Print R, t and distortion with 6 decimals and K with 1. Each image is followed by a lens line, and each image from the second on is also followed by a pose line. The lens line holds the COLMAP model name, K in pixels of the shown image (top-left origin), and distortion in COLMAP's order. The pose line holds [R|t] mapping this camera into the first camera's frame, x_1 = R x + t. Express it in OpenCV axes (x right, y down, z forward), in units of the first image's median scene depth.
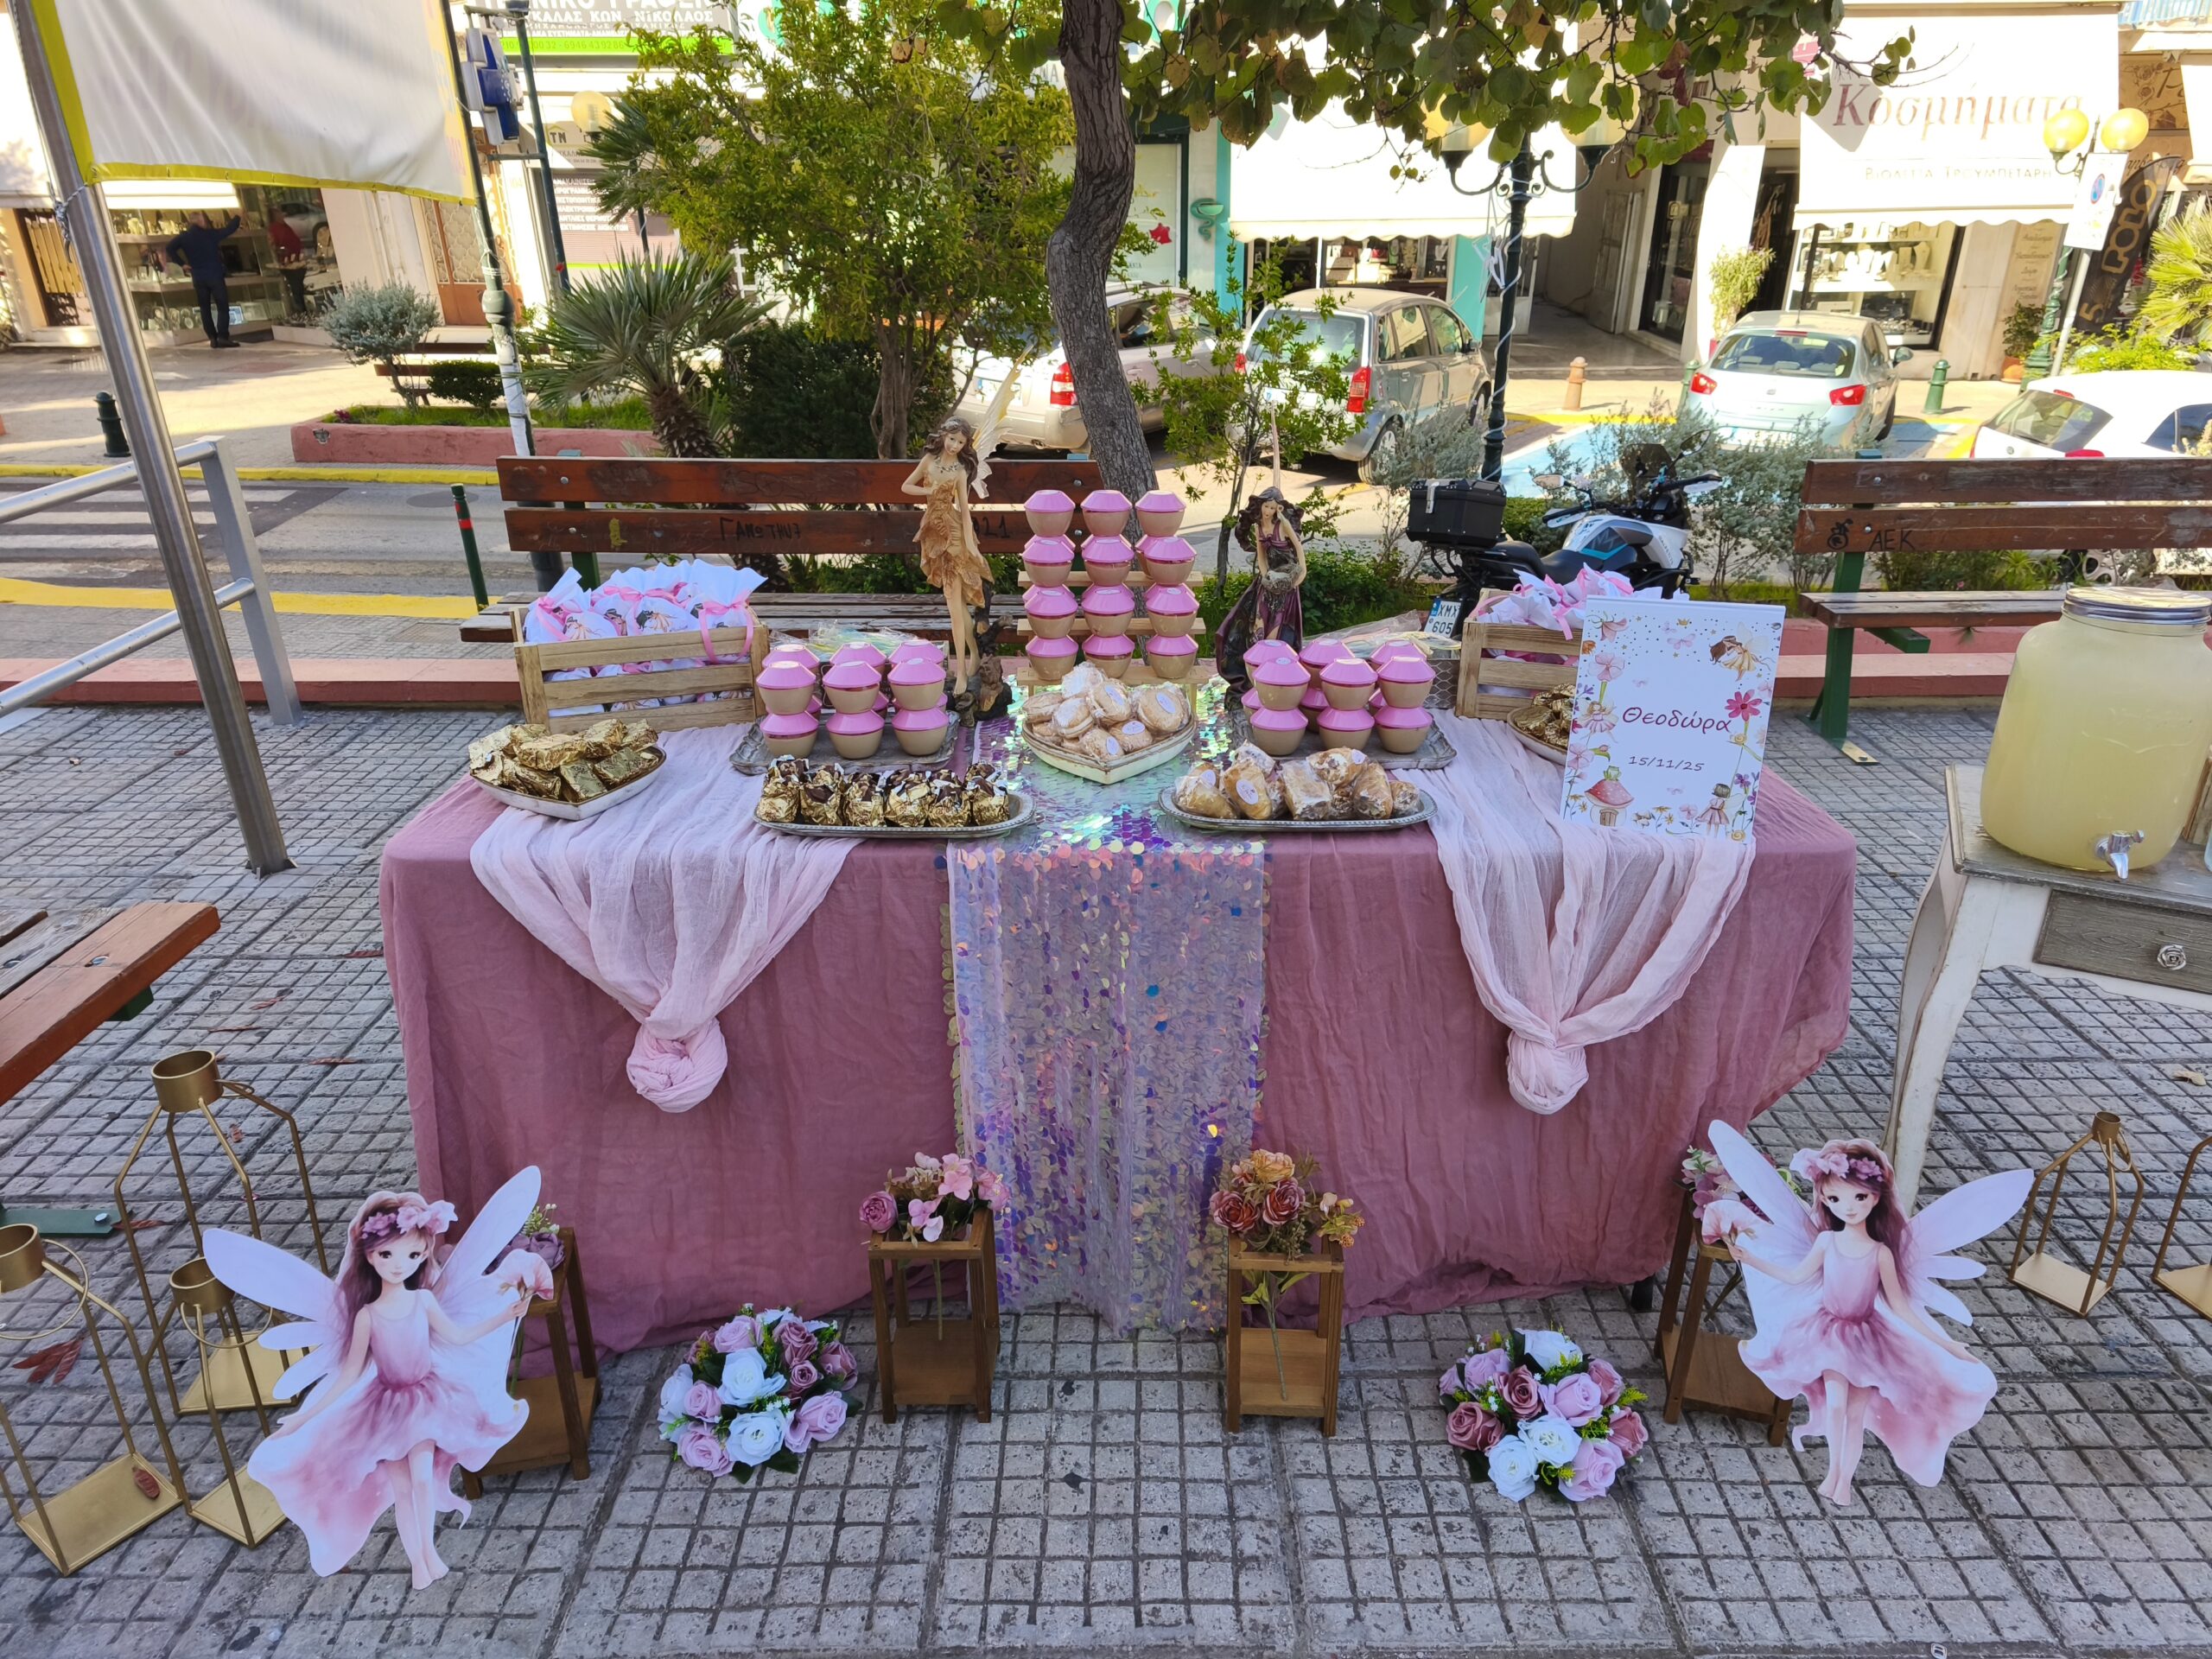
lens RADIAL K [[1463.4, 0, 1106.0], [0, 1463.4, 829.5], [0, 0, 1]] dist [0.082986, -0.083201]
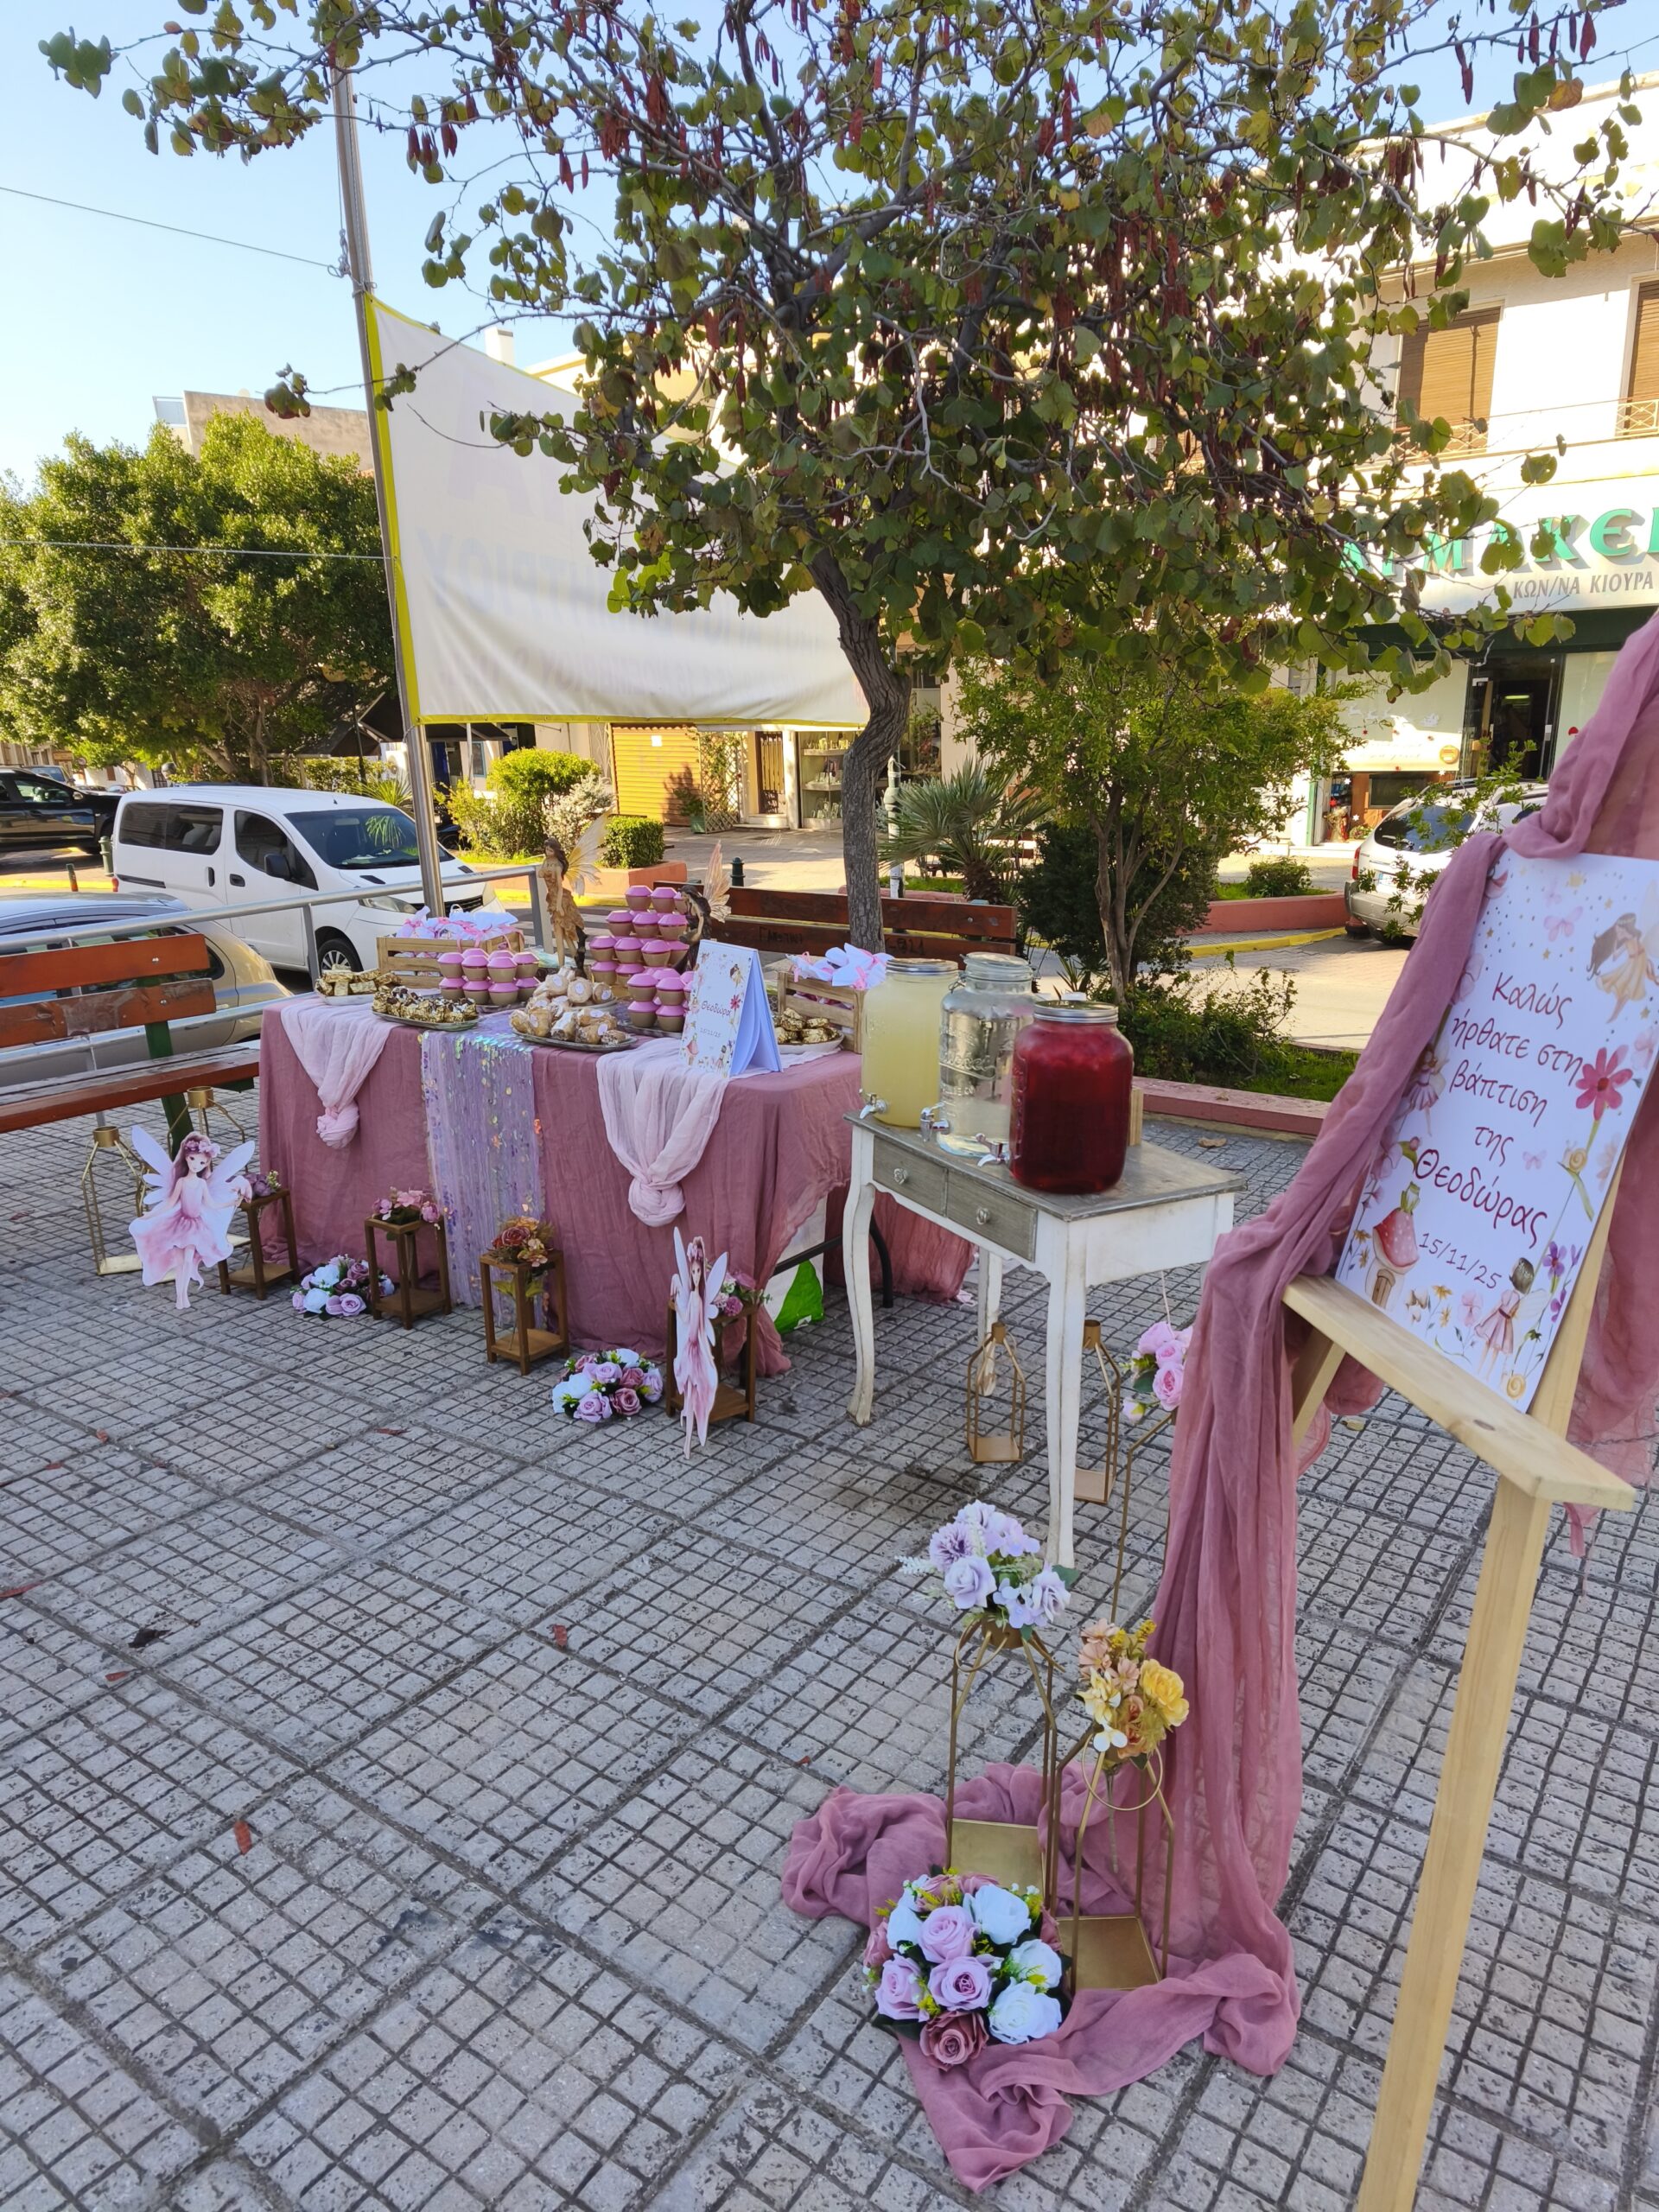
lens RADIAL K [[1463.4, 0, 868.0], [0, 1463.4, 1097.8], [0, 0, 1]] dist [0.082986, -0.083201]
pose [[0.826003, 0.133592, -0.547605, 1.514945], [-0.212884, 0.973493, -0.083623, 0.140227], [0.521919, 0.185649, 0.832548, -0.387587]]
